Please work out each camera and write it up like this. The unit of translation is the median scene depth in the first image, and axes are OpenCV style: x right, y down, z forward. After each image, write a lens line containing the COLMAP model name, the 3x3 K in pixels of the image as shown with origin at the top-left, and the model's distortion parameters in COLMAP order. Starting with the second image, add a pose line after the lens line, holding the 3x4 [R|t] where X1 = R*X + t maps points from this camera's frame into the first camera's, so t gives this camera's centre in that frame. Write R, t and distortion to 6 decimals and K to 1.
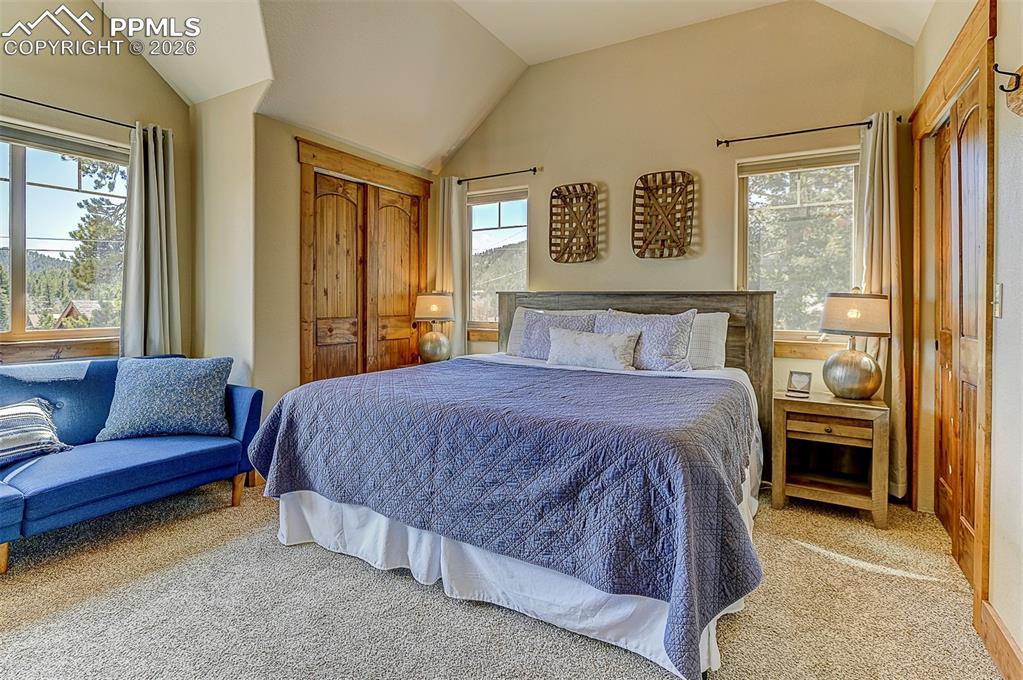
lens RADIAL K [[503.0, 0, 513.4], [0, 503.0, 300.6], [0, 0, 1]] dist [-0.003216, -0.003763]
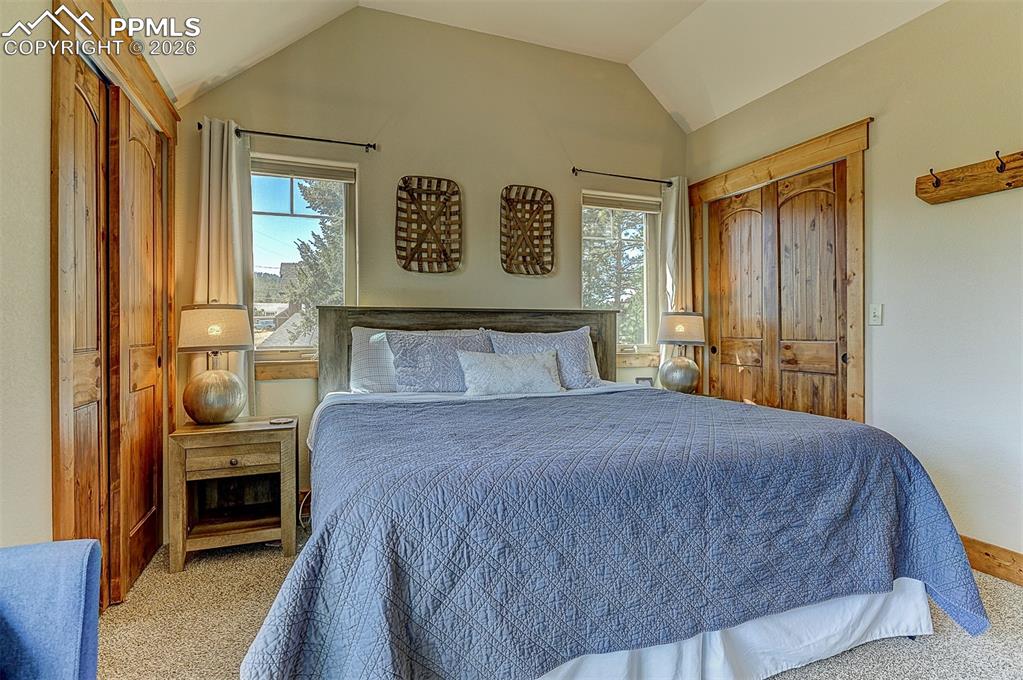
lens RADIAL K [[503.0, 0, 506.9], [0, 503.0, 327.2], [0, 0, 1]] dist [-0.003216, -0.003763]
pose [[0.635376, -0.004713, 0.772189, -0.442132], [0.003814, 0.999988, 0.002965, 0.012418], [-0.772194, 0.001061, 0.635386, 0.382001]]
